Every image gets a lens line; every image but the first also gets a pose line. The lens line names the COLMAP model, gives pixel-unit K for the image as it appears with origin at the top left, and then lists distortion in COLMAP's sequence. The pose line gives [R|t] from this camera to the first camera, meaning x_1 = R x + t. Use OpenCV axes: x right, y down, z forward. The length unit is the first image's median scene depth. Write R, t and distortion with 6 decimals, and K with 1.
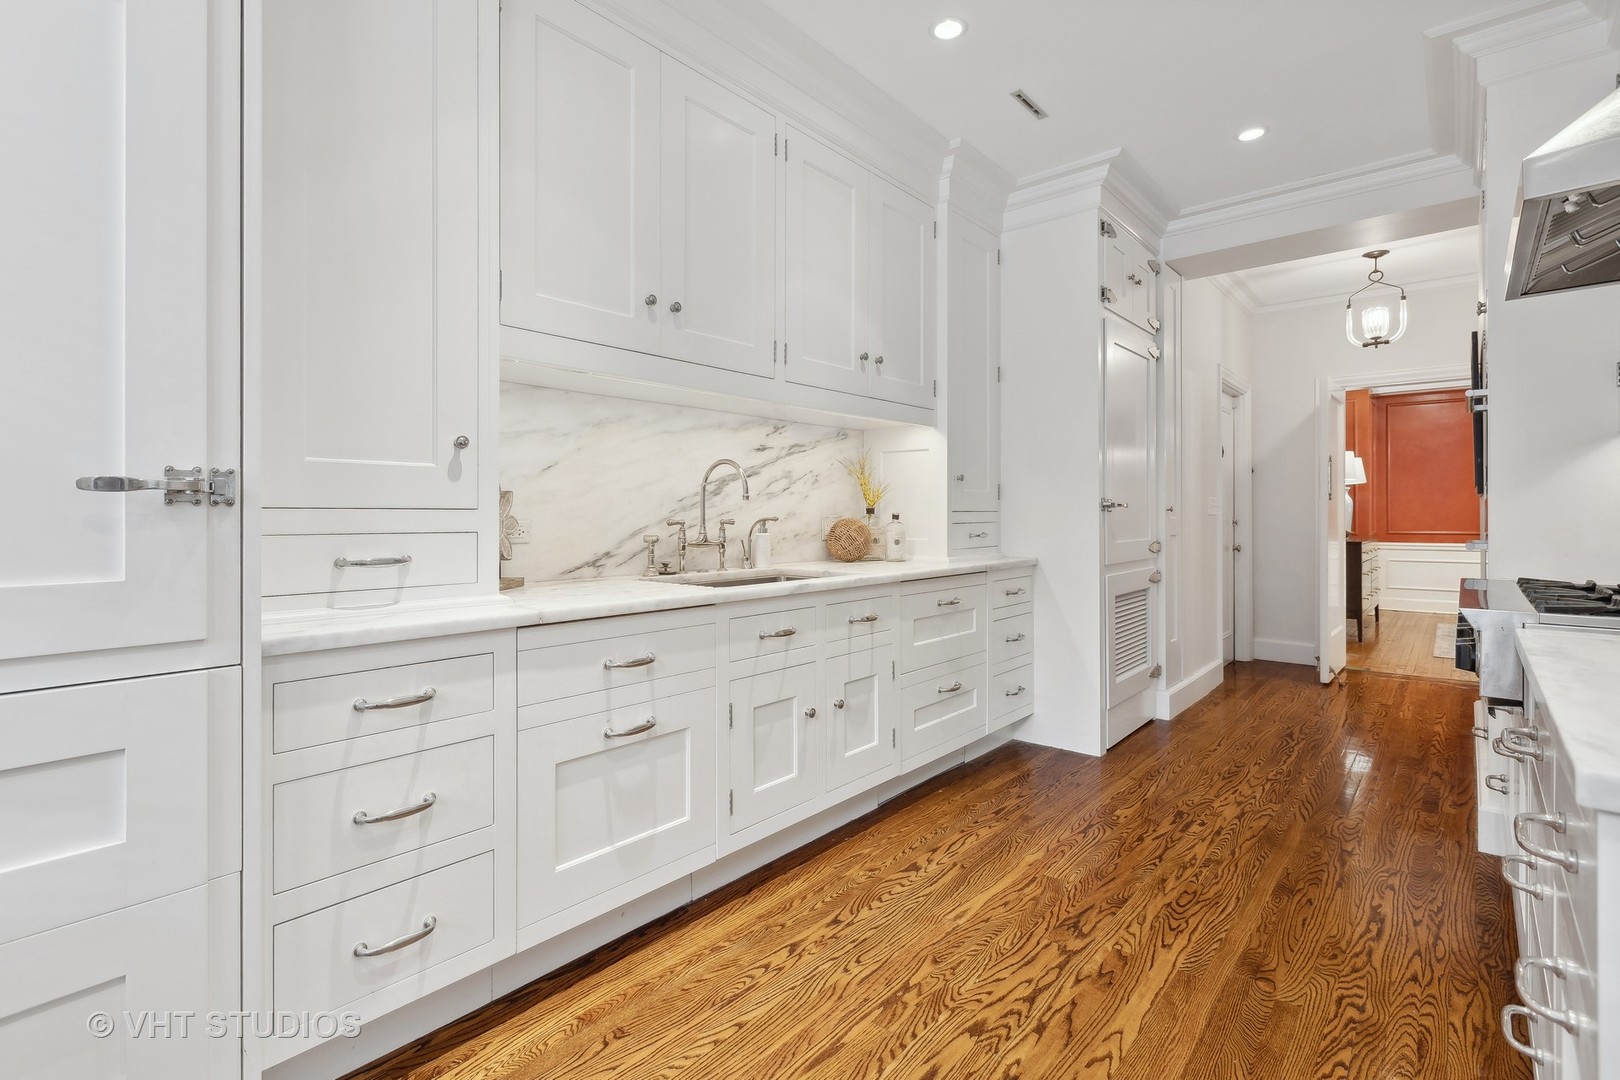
lens RADIAL K [[760.1, 0, 797.7], [0, 760.1, 507.1], [0, 0, 1]] dist [0.000280, 0.000018]
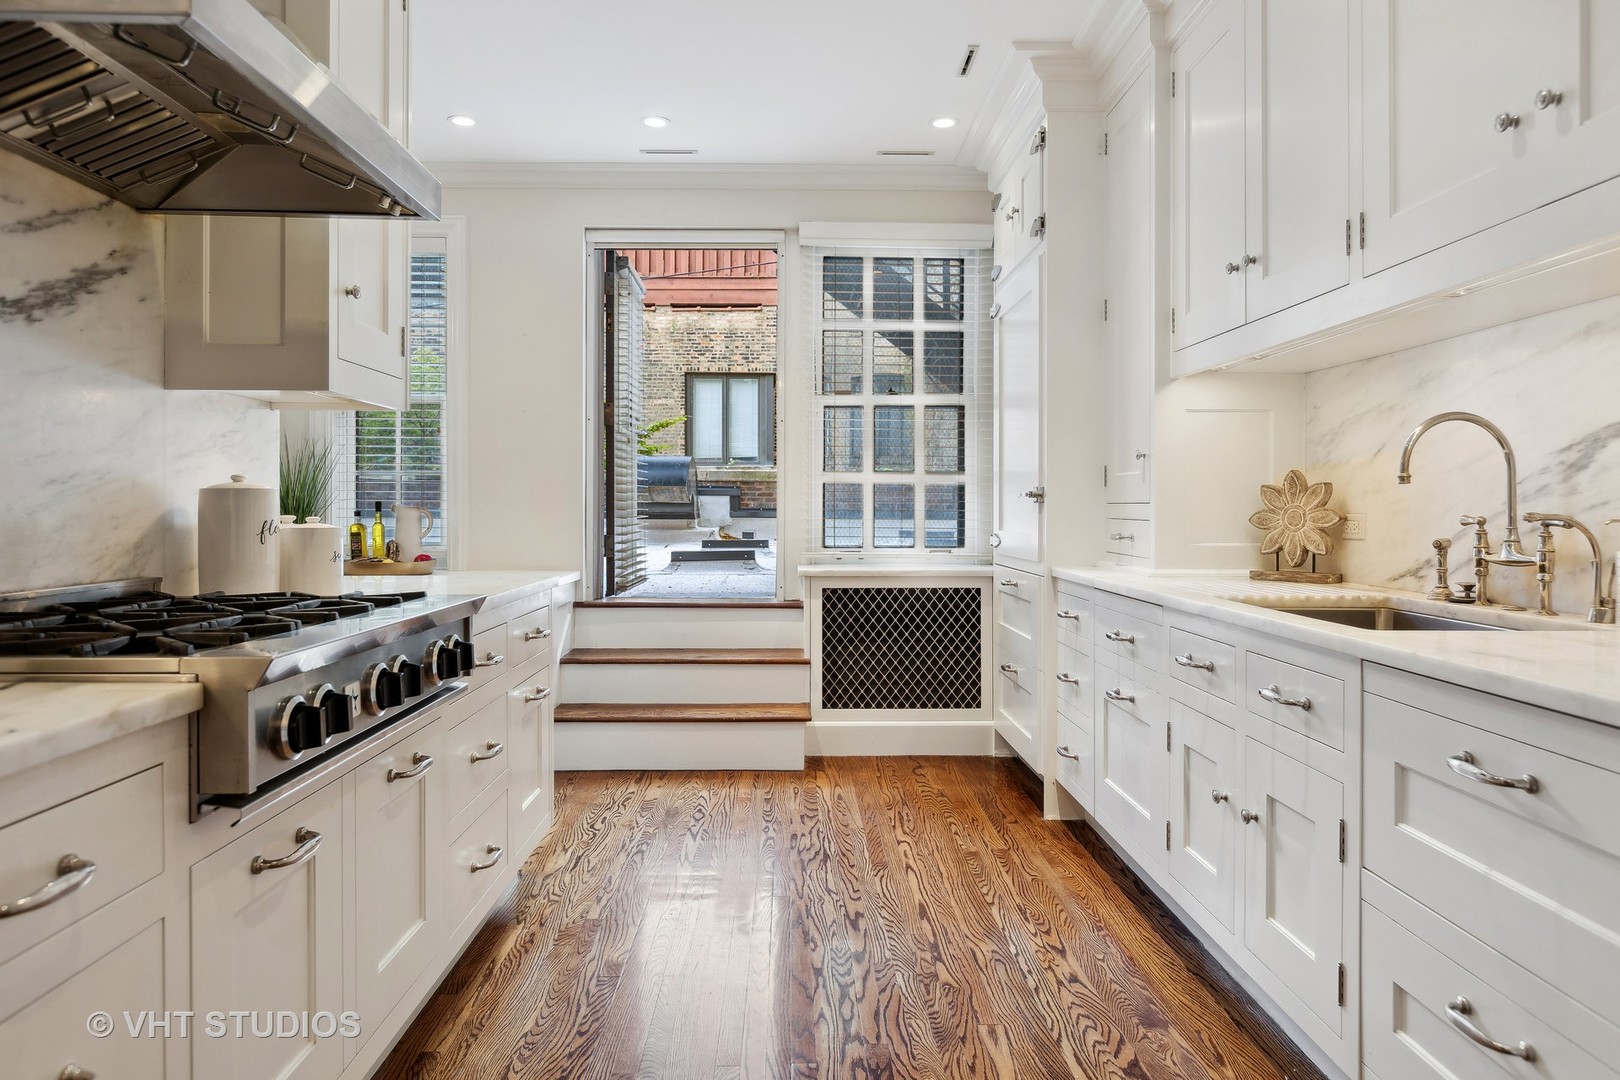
lens RADIAL K [[1054.5, 0, 808.6], [0, 1054.5, 514.1], [0, 0, 1]] dist [0.002888, 0.000713]
pose [[-0.740021, 0.003713, -0.672574, 1.131509], [0.004202, 0.999991, 0.000896, 0.016052], [0.672571, -0.002163, -0.740030, 1.772789]]
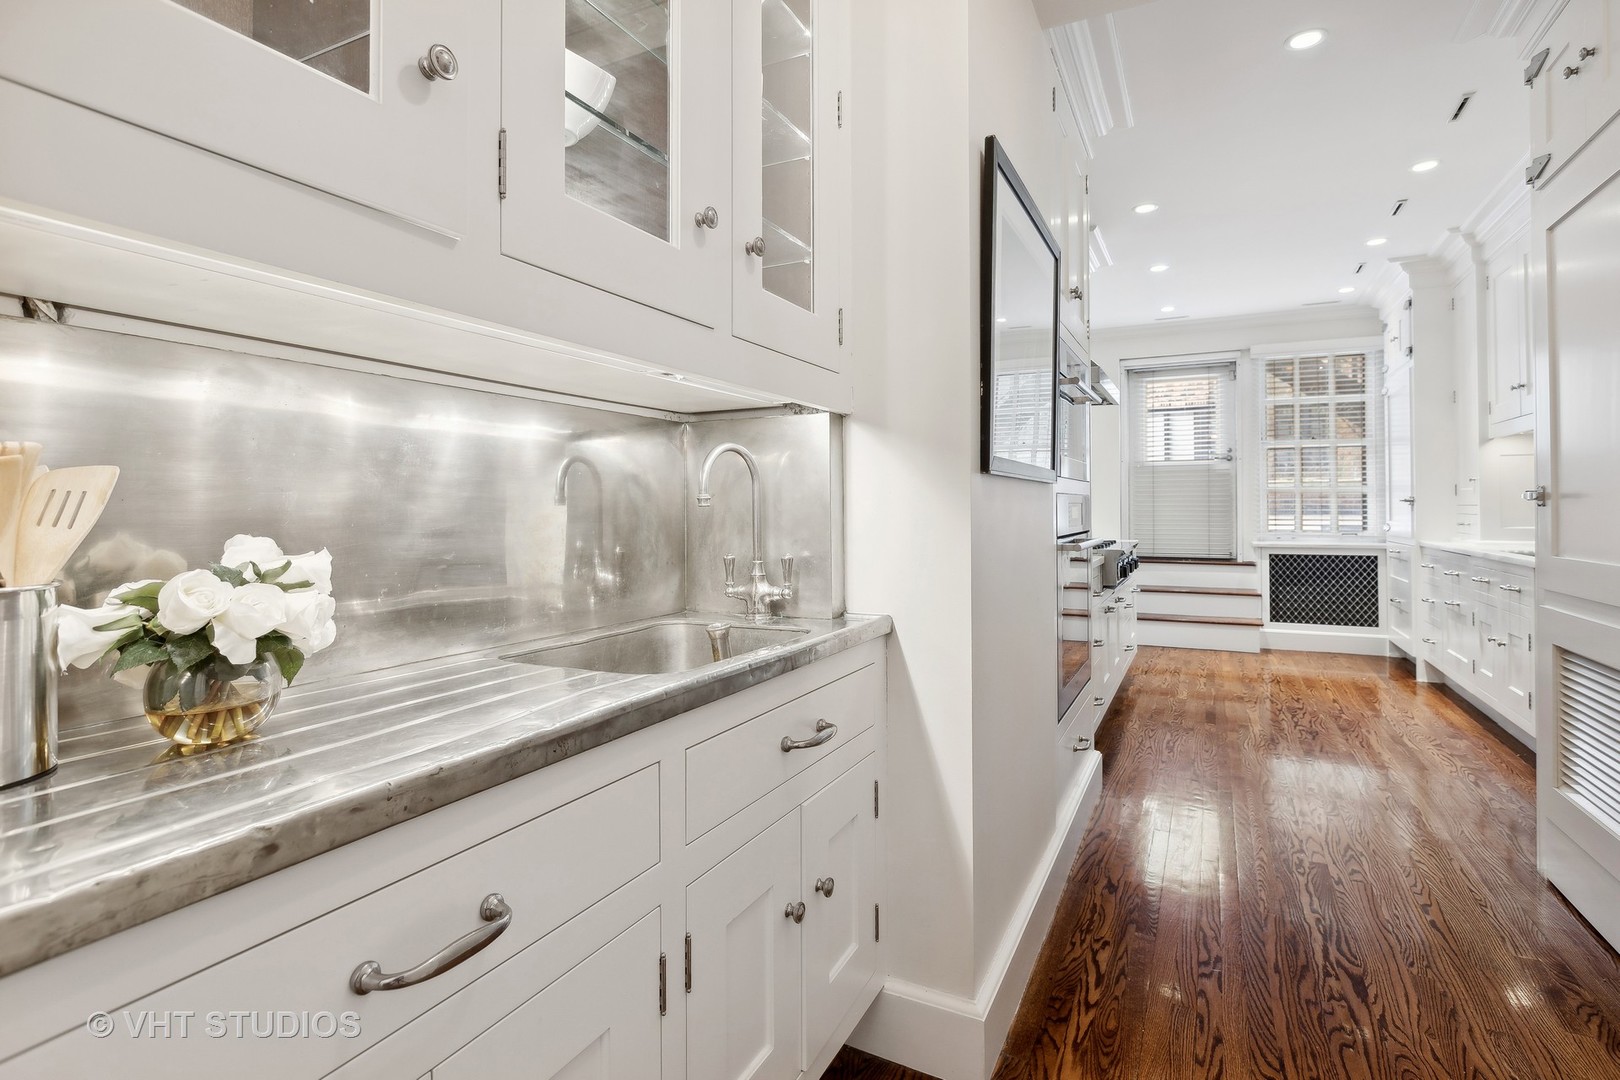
lens RADIAL K [[800.5, 0, 806.0], [0, 800.5, 500.6], [0, 0, 1]] dist [-0.001397, -0.000995]
pose [[-0.968854, 0.002203, -0.247624, 2.110014], [0.007100, 0.999796, -0.018886, 0.019227], [0.247532, -0.020056, -0.968672, 2.691368]]
